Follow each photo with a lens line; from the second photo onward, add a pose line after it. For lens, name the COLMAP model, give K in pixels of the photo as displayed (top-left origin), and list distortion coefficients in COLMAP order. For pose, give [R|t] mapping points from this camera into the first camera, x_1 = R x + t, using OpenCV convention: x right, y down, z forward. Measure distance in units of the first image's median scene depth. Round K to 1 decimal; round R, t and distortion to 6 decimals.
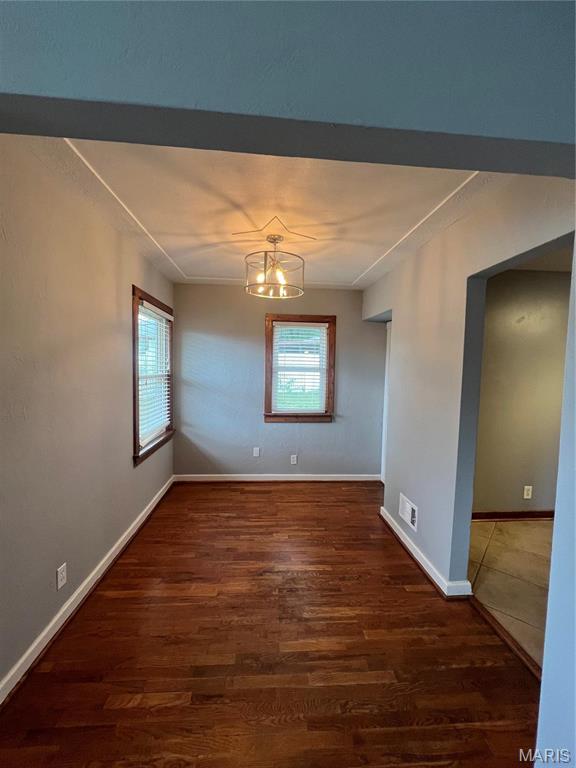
lens RADIAL K [[309.5, 0, 286.4], [0, 309.5, 386.9], [0, 0, 1]] dist [0.000677, 0.000190]
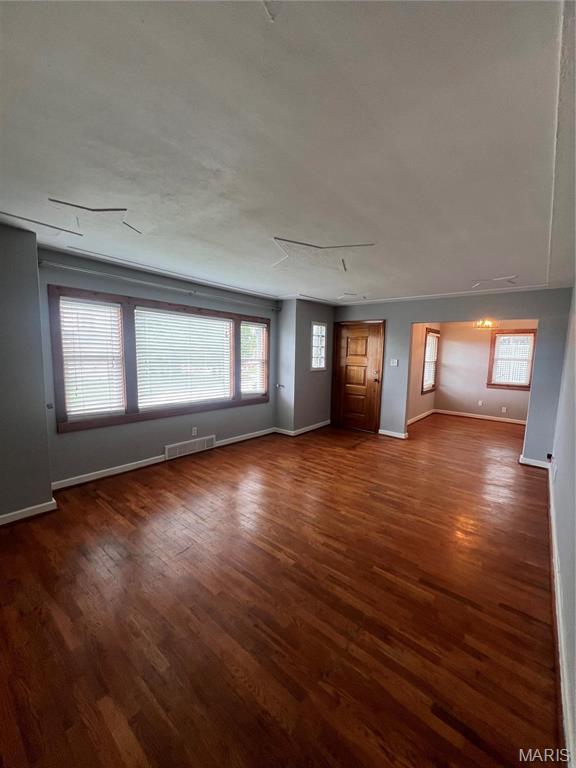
lens RADIAL K [[309.5, 0, 290.0], [0, 309.5, 388.5], [0, 0, 1]] dist [0.000677, 0.000190]
pose [[0.718024, 0.085471, -0.690750, 0.379021], [-0.057132, 0.996320, 0.063893, 0.069399], [0.693669, -0.006413, 0.720265, -1.208735]]
